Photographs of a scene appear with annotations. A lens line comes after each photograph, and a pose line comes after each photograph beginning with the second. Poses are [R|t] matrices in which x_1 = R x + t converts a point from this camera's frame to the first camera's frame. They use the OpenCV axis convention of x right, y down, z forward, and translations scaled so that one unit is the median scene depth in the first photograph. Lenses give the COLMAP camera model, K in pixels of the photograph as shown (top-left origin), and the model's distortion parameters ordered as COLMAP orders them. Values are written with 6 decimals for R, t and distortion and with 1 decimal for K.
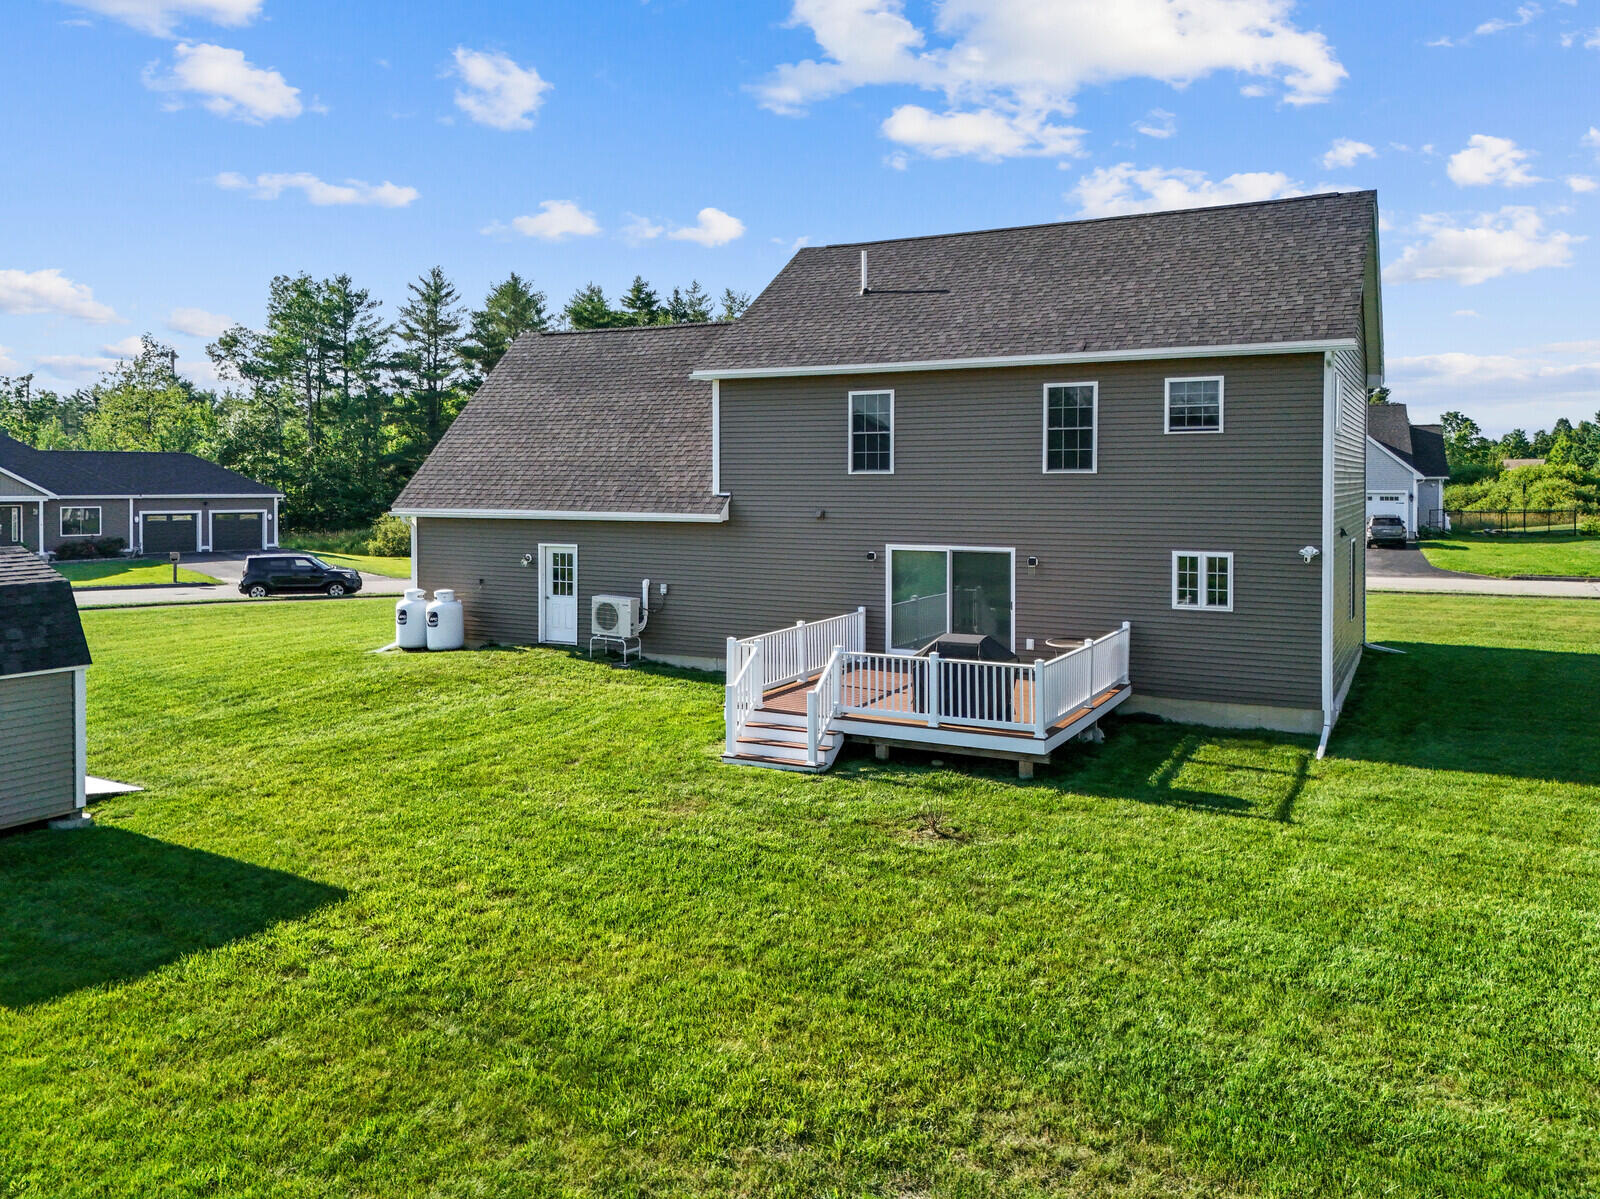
lens RADIAL K [[1226.2, 0, 798.7], [0, 1226.2, 608.2], [0, 0, 1]] dist [0.101988, -0.145133]
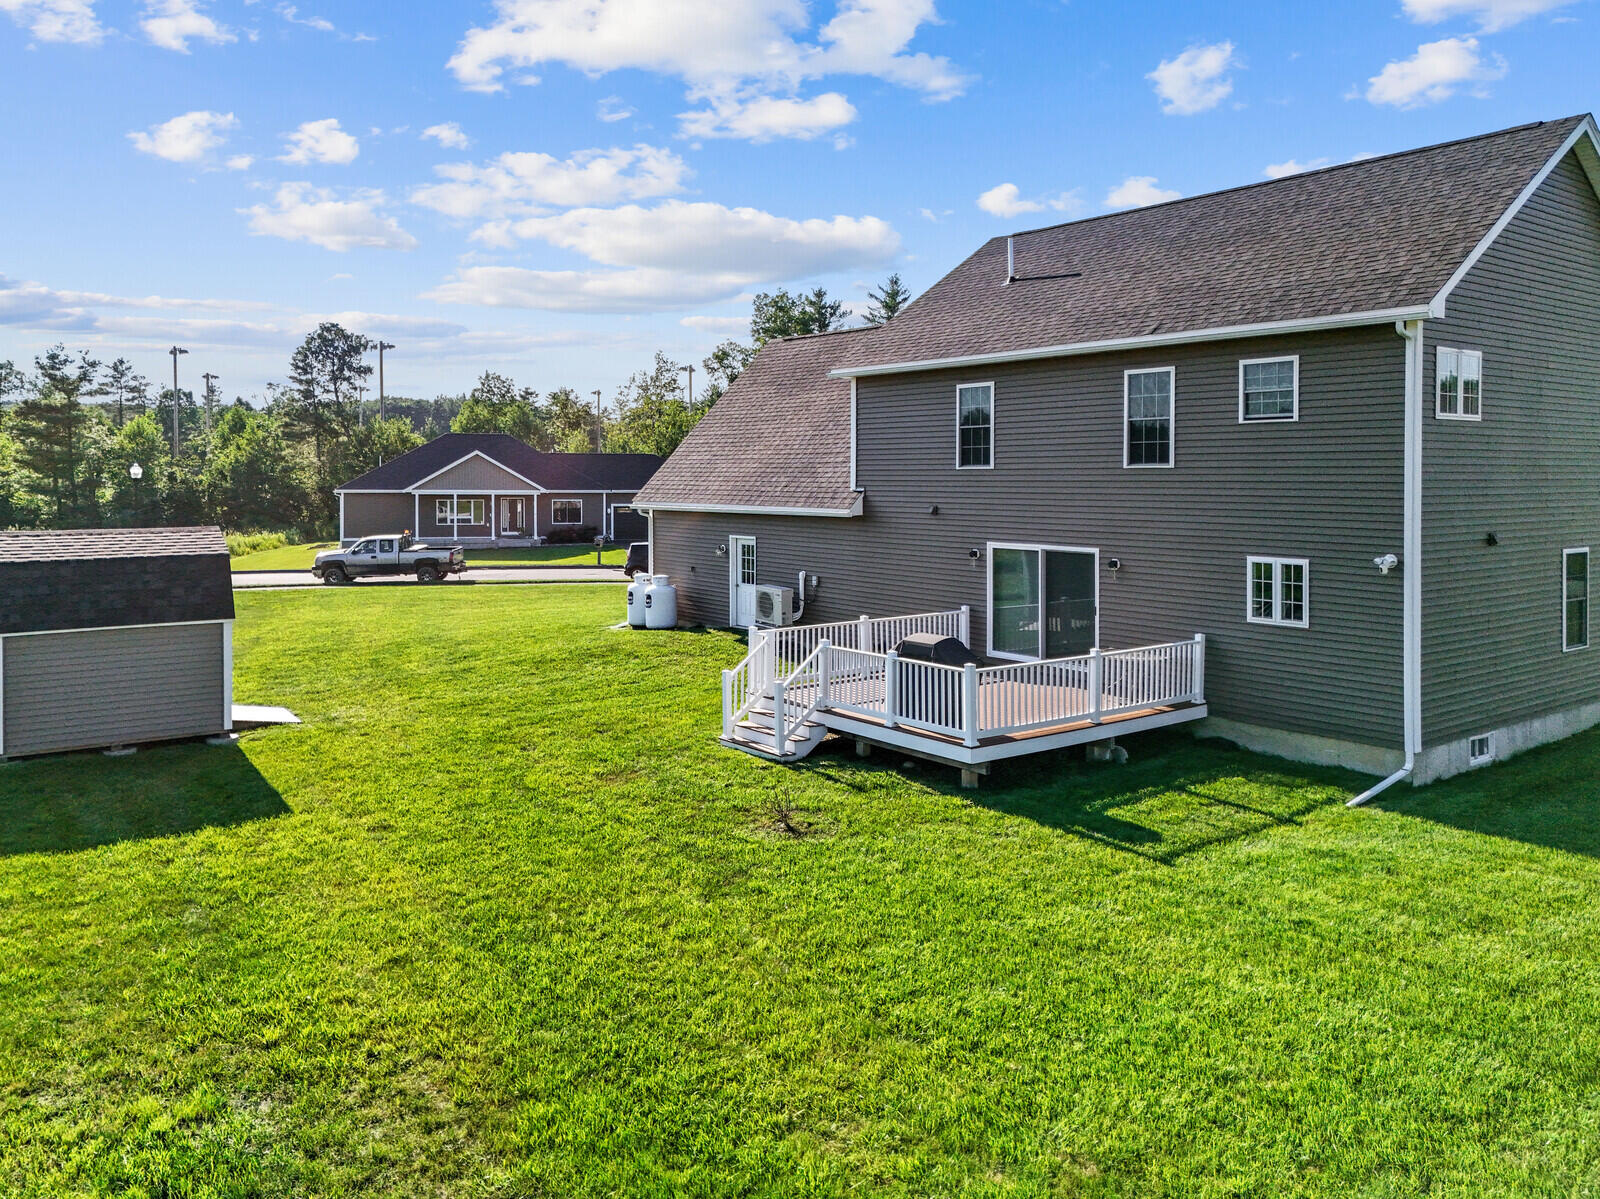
lens RADIAL K [[1226.2, 0, 798.7], [0, 1226.2, 608.2], [0, 0, 1]] dist [0.101988, -0.145133]
pose [[0.905556, 0.045702, -0.421758, 0.354593], [-0.044458, 0.998929, 0.012790, -0.005754], [0.421891, 0.007169, 0.906618, 0.060321]]
